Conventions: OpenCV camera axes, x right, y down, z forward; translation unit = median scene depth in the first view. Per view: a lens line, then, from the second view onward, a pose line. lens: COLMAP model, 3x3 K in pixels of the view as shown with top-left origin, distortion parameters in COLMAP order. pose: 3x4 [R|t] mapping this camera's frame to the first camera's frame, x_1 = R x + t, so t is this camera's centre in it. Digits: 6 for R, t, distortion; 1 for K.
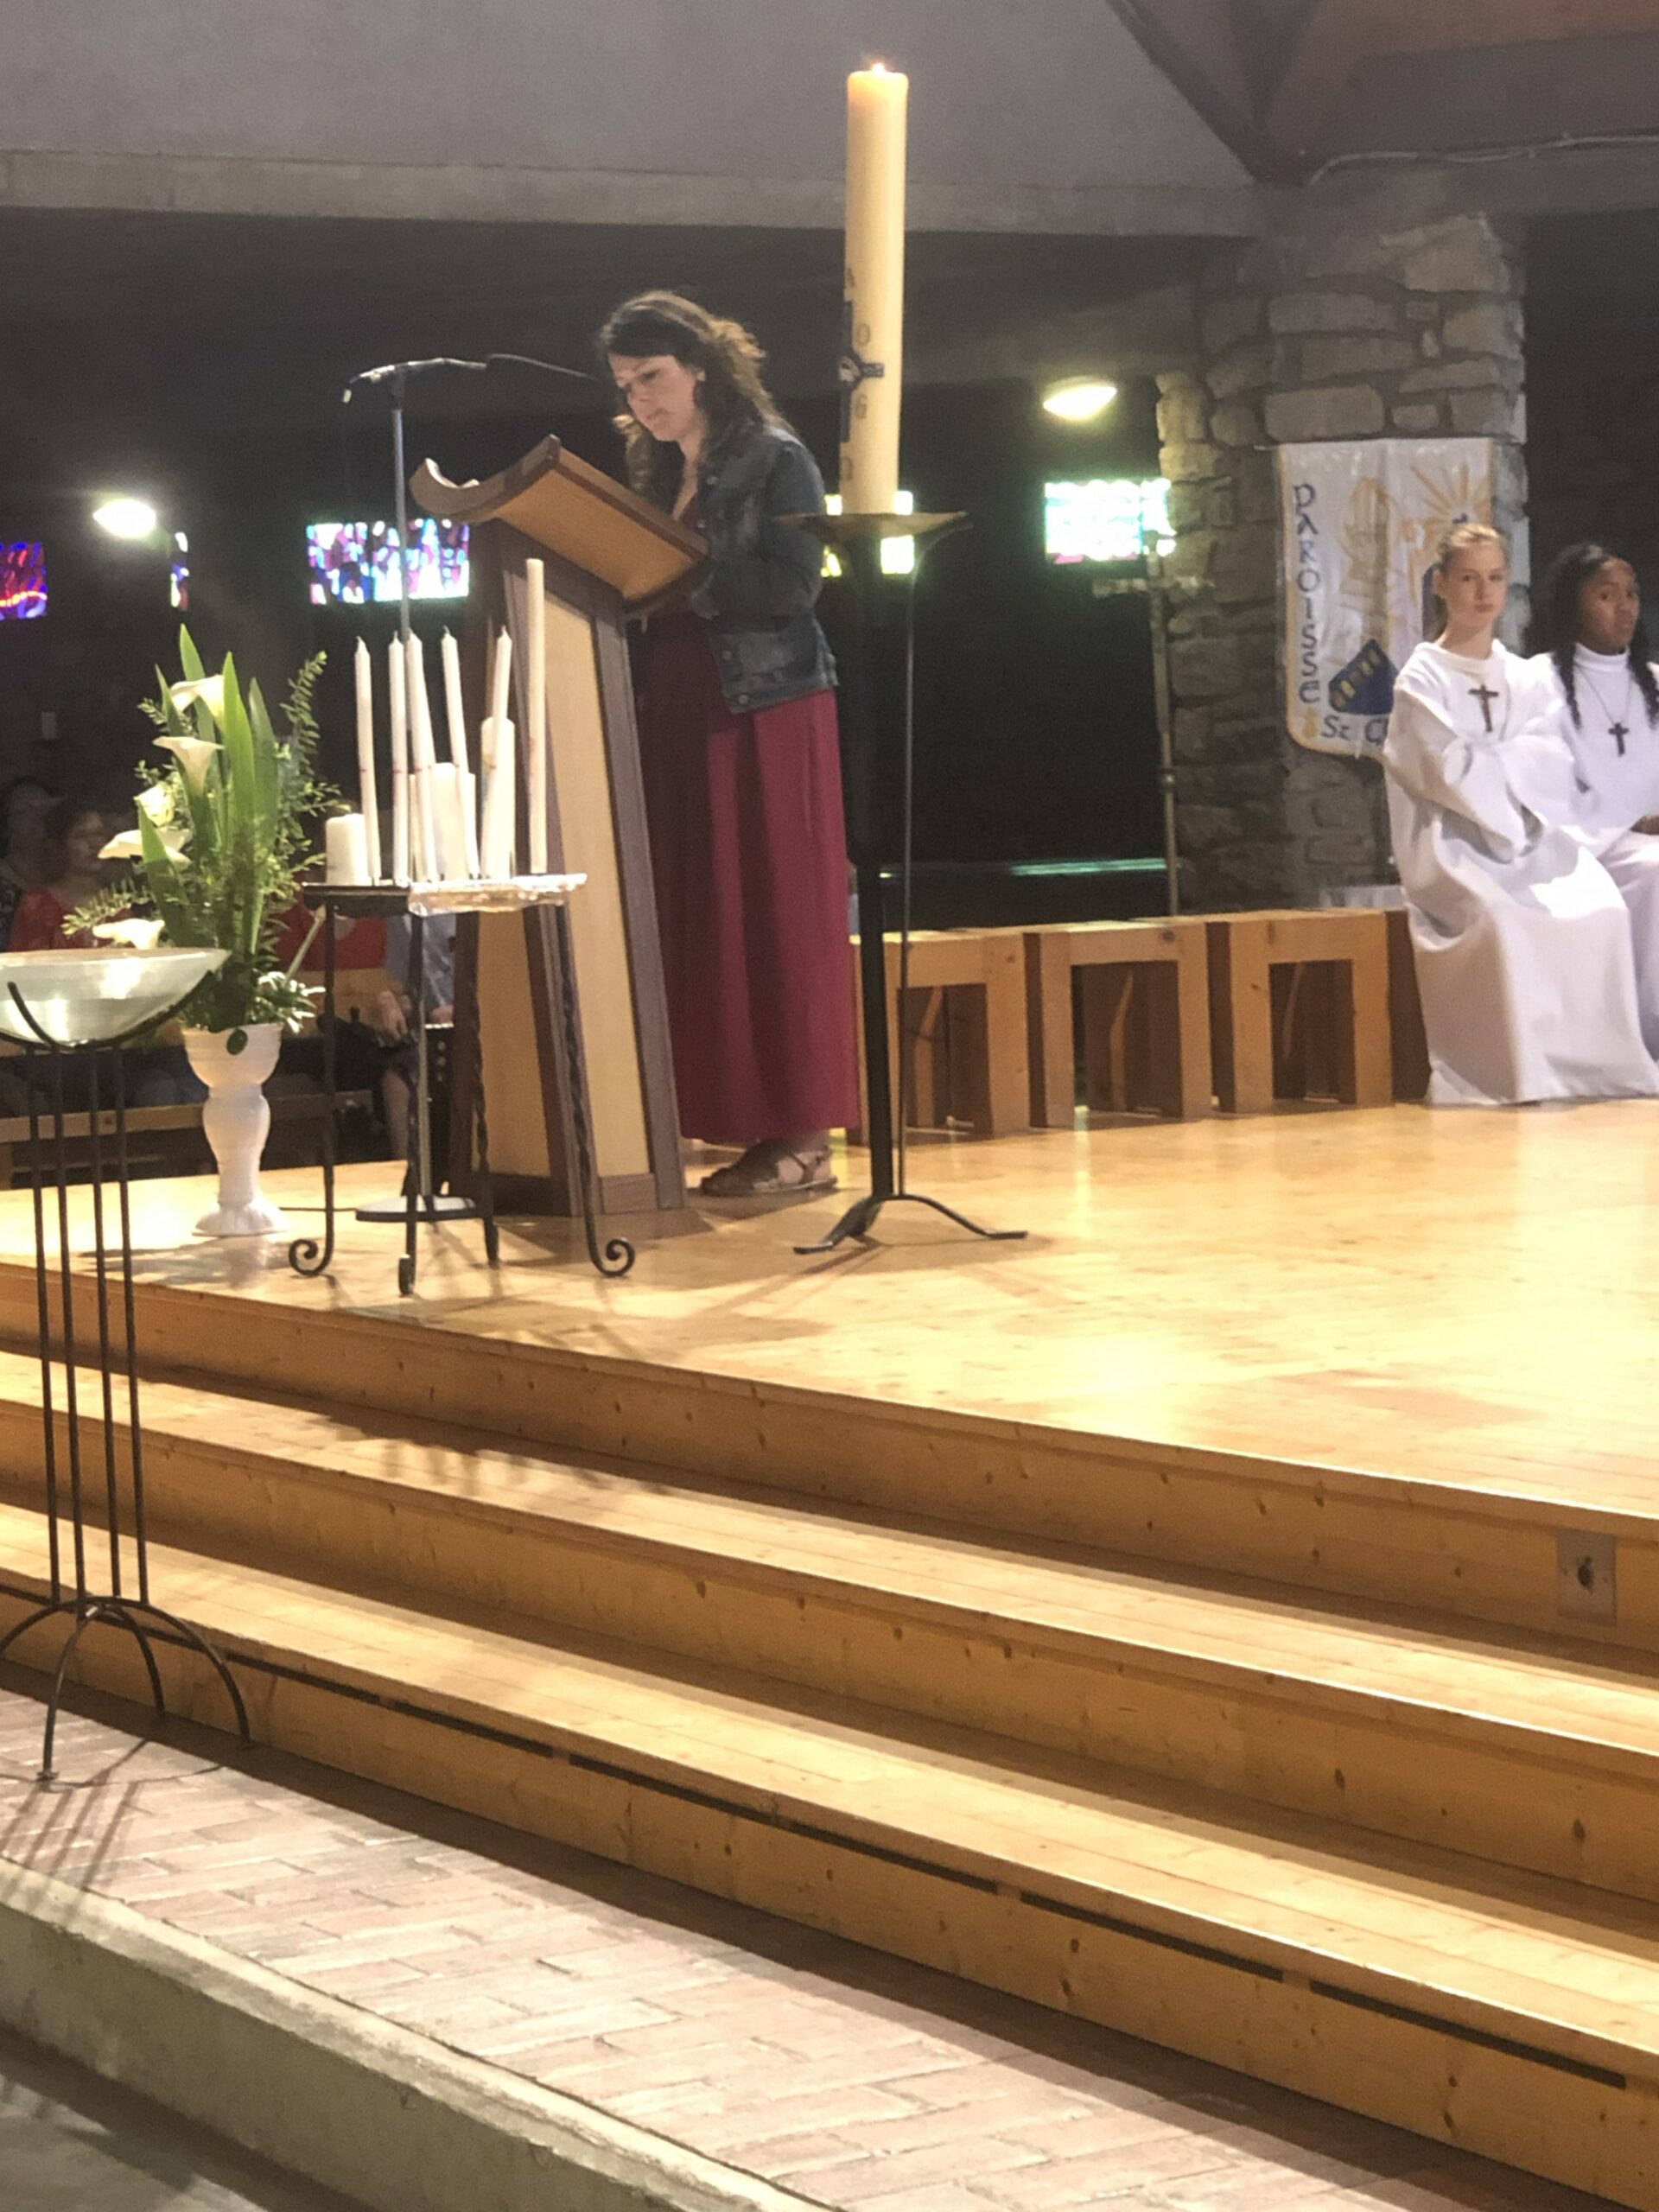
lens RADIAL K [[5447.7, 0, 912.9], [0, 5447.7, 1132.7], [0, 0, 1]] dist [0.003669, 0.000000]
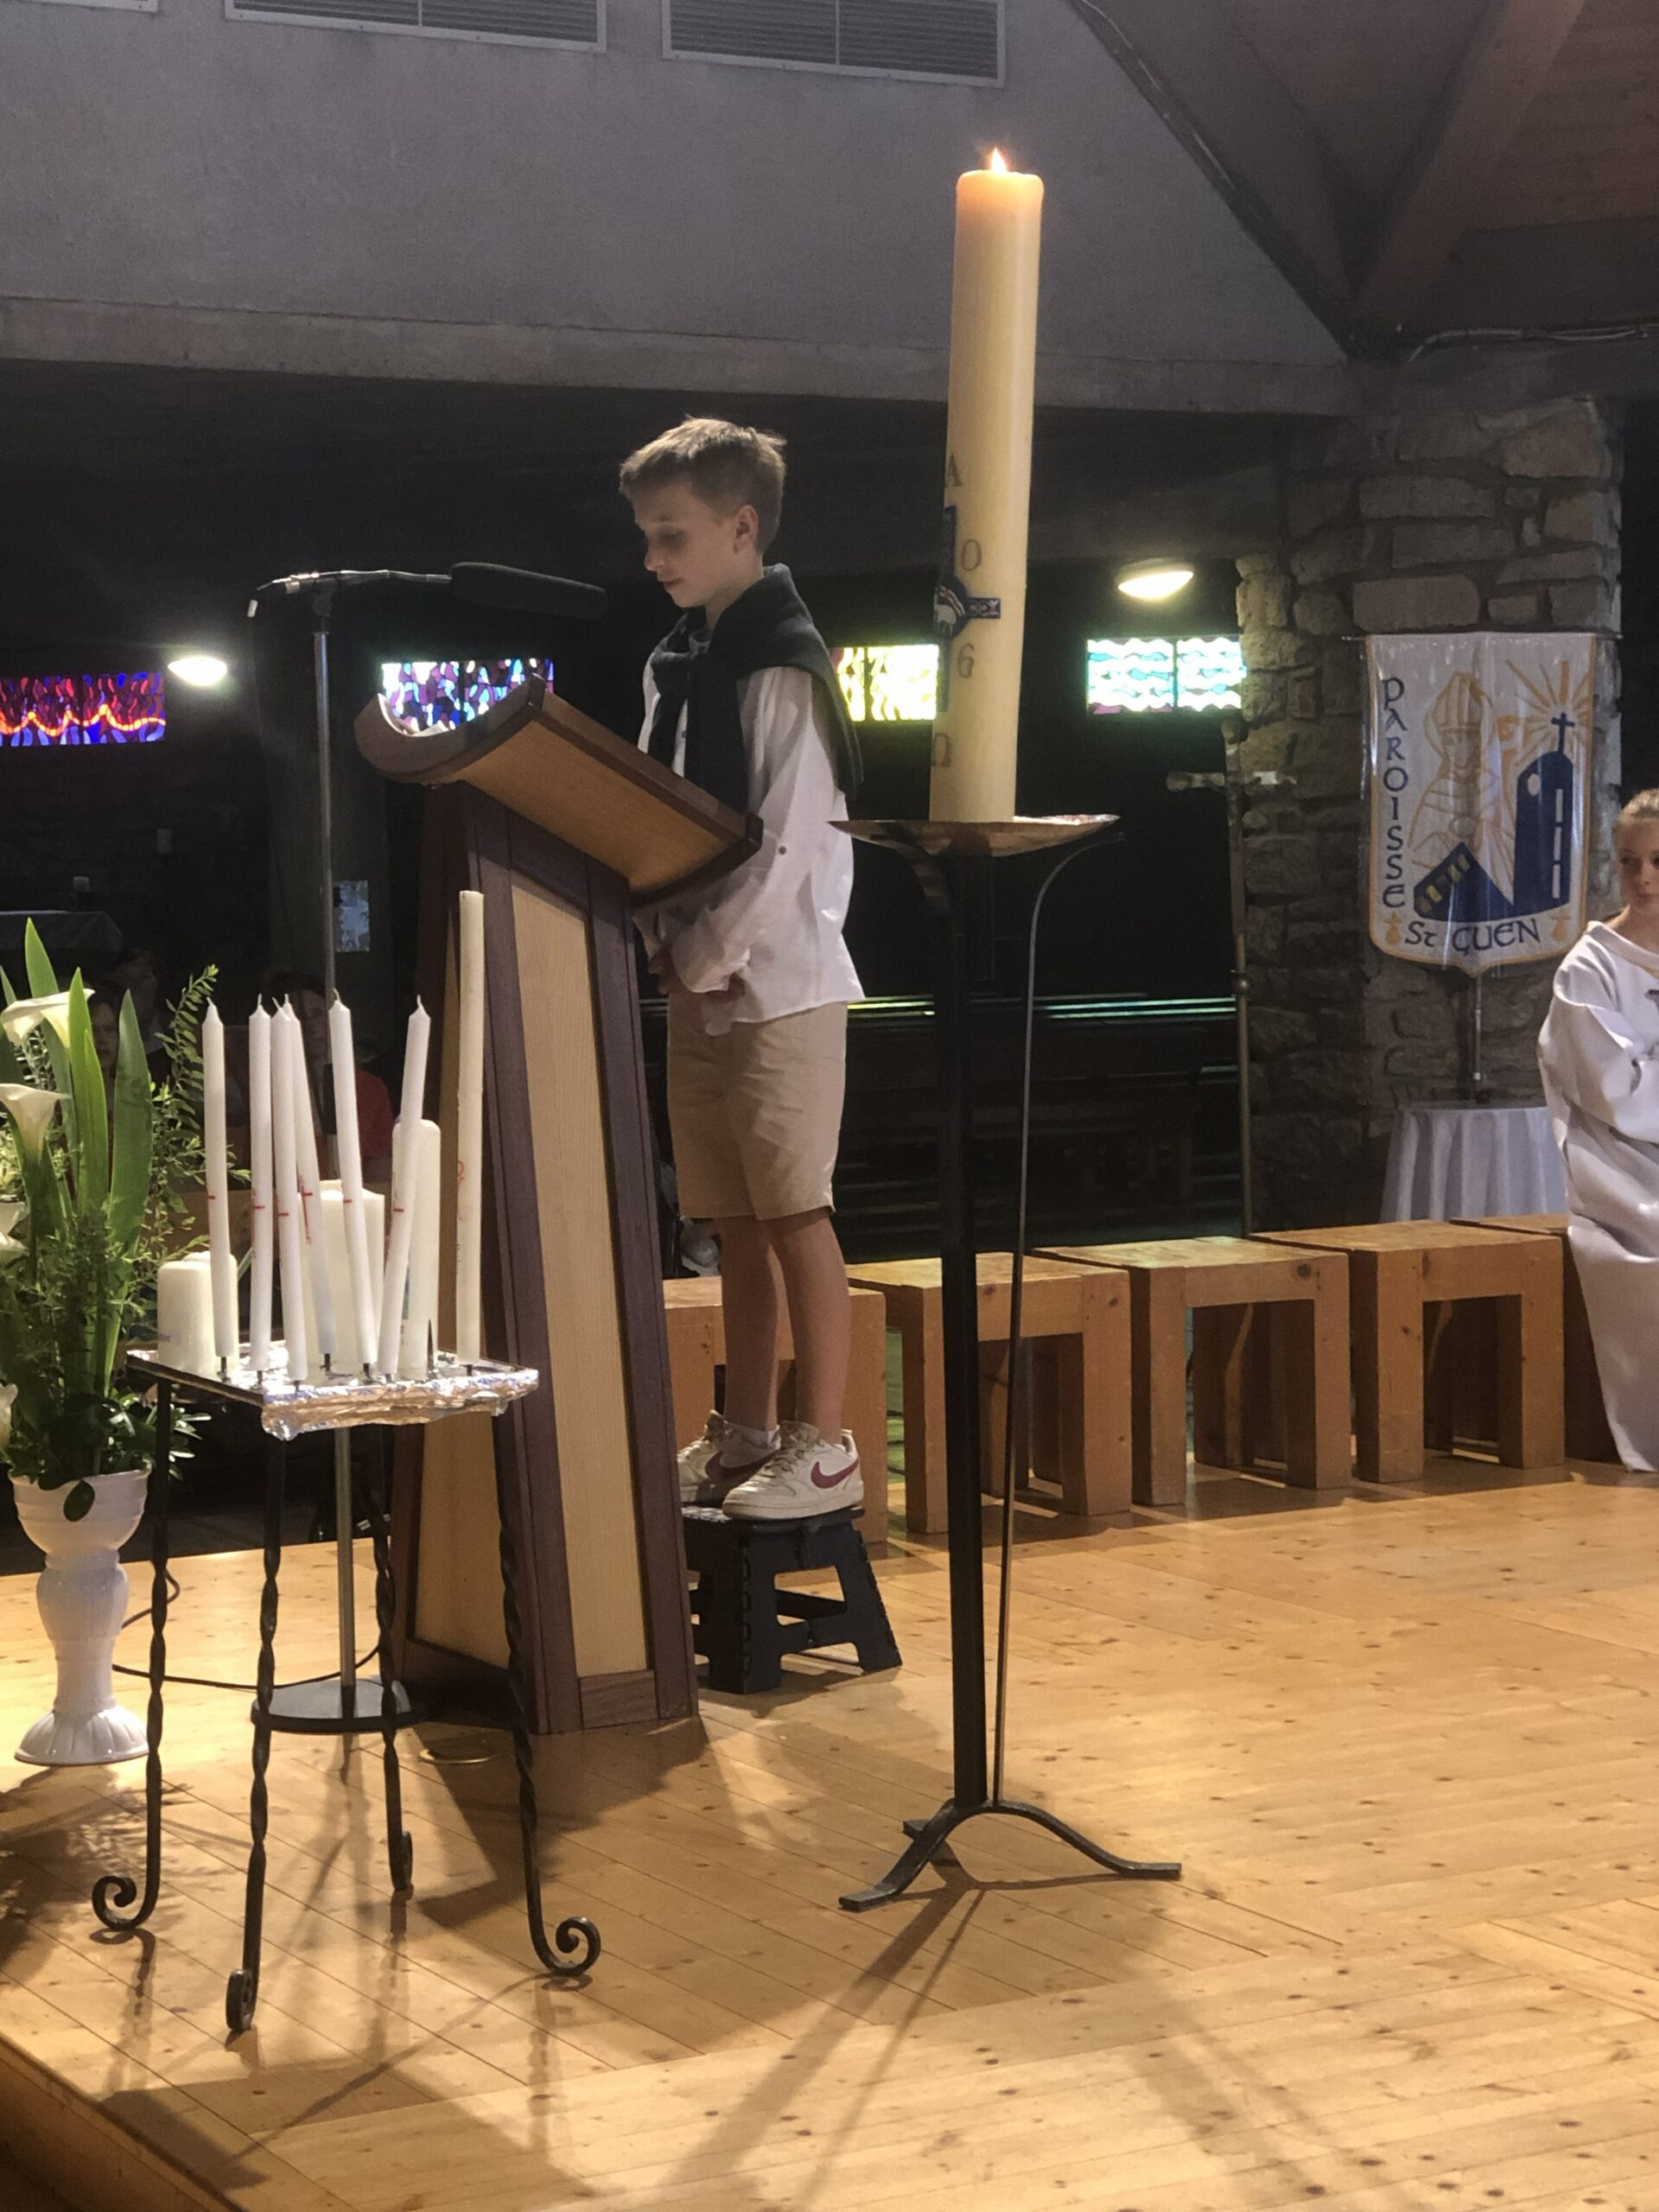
lens RADIAL K [[4231.0, 0, 847.4], [0, 4231.0, 1045.6], [0, 0, 1]] dist [0.044304, 0.000000]
pose [[0.999555, 0.021975, -0.020149, -0.007720], [-0.022236, 0.999670, -0.012864, -0.047804], [0.019860, 0.013307, 0.999714, 0.288222]]
